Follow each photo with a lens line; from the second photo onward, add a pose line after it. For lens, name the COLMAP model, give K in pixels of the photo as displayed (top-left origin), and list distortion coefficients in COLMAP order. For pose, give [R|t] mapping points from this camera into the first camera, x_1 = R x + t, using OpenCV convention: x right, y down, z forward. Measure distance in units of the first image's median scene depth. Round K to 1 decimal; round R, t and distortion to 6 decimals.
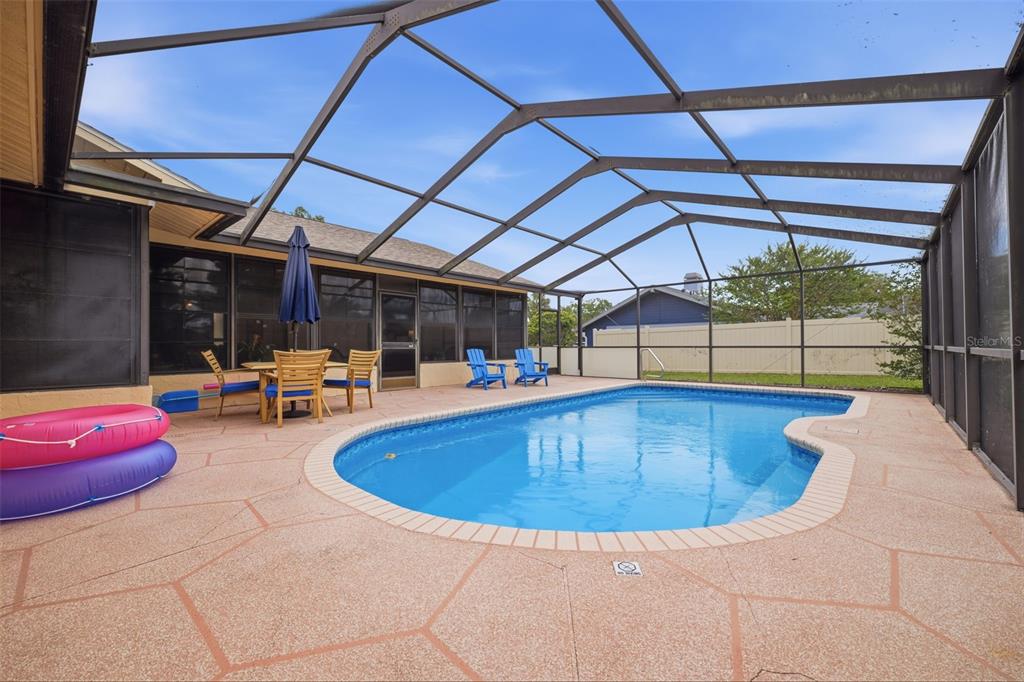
lens RADIAL K [[417.0, 0, 512.2], [0, 417.0, 342.4], [0, 0, 1]] dist [0.000656, 0.000131]
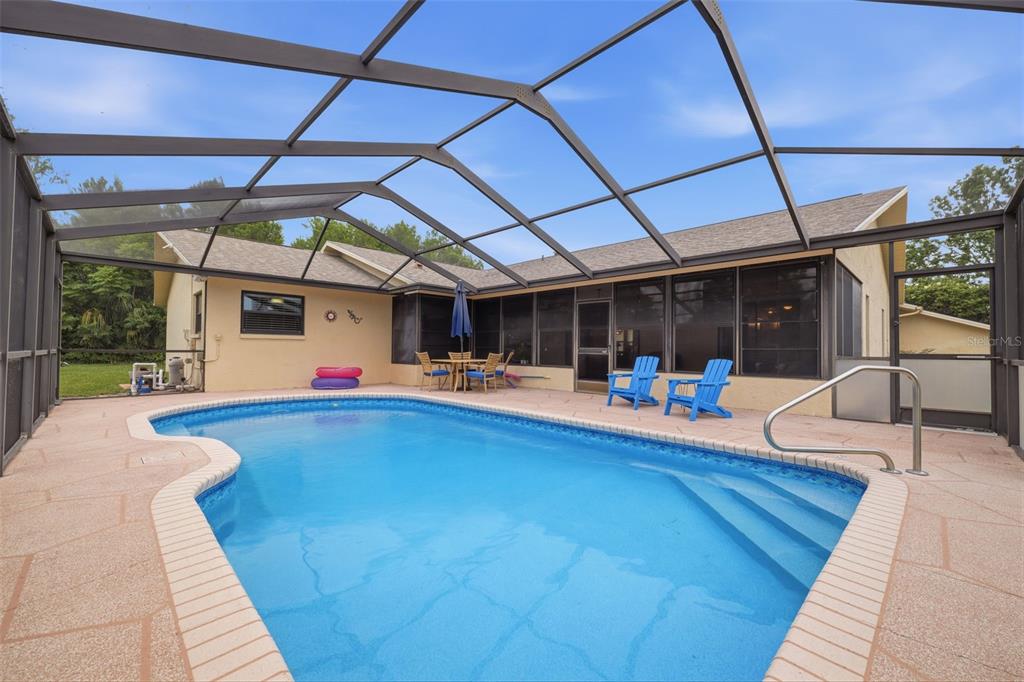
lens RADIAL K [[417.0, 0, 512.2], [0, 417.0, 342.4], [0, 0, 1]] dist [0.000656, 0.000131]
pose [[-0.066637, -0.018289, -0.997610, 0.805138], [-0.004029, 0.999829, -0.018061, 0.005346], [0.997769, 0.002816, -0.066699, 0.897287]]
